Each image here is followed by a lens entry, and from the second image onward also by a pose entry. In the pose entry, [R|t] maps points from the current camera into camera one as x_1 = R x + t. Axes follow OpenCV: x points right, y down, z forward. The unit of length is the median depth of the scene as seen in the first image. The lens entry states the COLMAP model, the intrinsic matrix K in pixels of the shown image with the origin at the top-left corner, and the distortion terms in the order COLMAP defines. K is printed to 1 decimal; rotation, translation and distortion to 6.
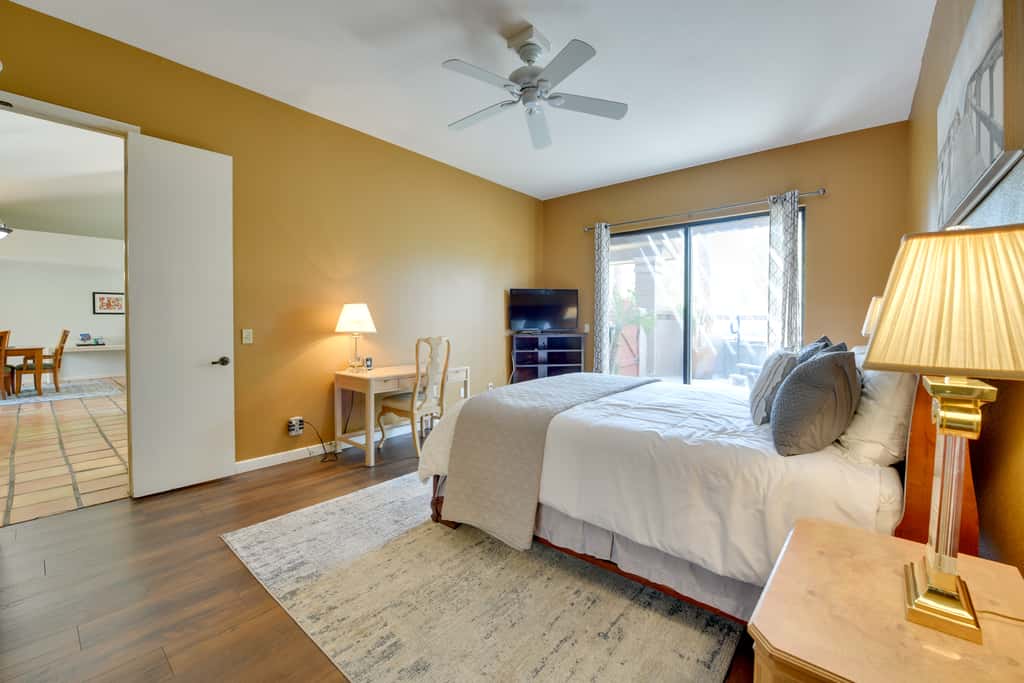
lens RADIAL K [[410.6, 0, 496.9], [0, 410.6, 331.5], [0, 0, 1]] dist [-0.002382, -0.000361]
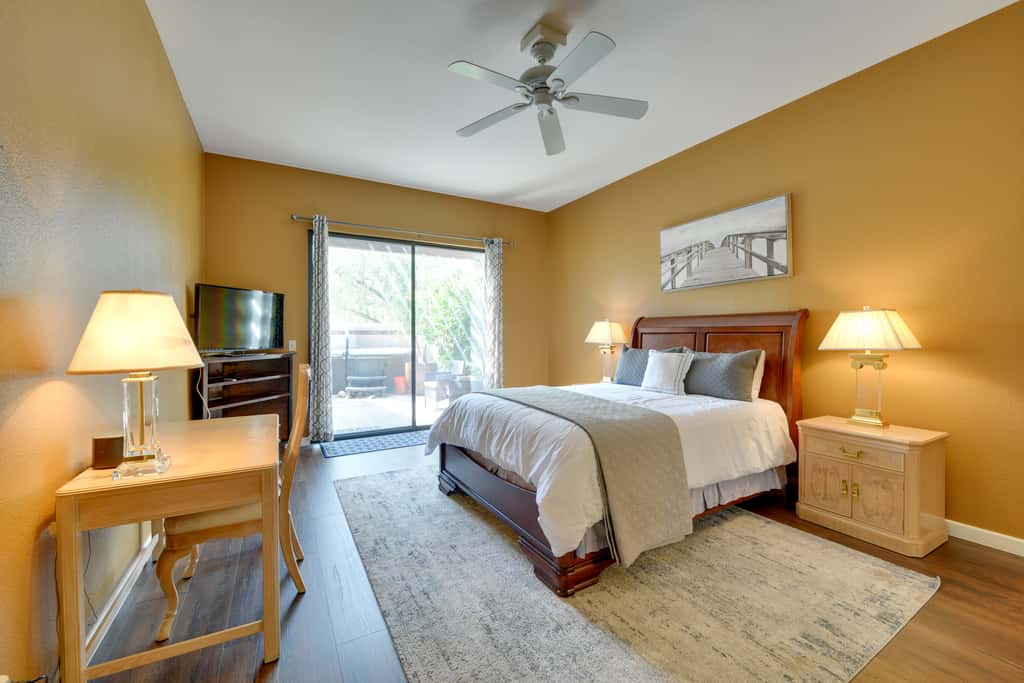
lens RADIAL K [[424.1, 0, 516.4], [0, 424.1, 338.0], [0, 0, 1]] dist [-0.015071, -0.000155]
pose [[0.316815, -0.010137, 0.948433, -0.995388], [0.028318, 0.999598, 0.001224, -0.029161], [-0.948064, 0.026470, 0.316975, 0.886576]]
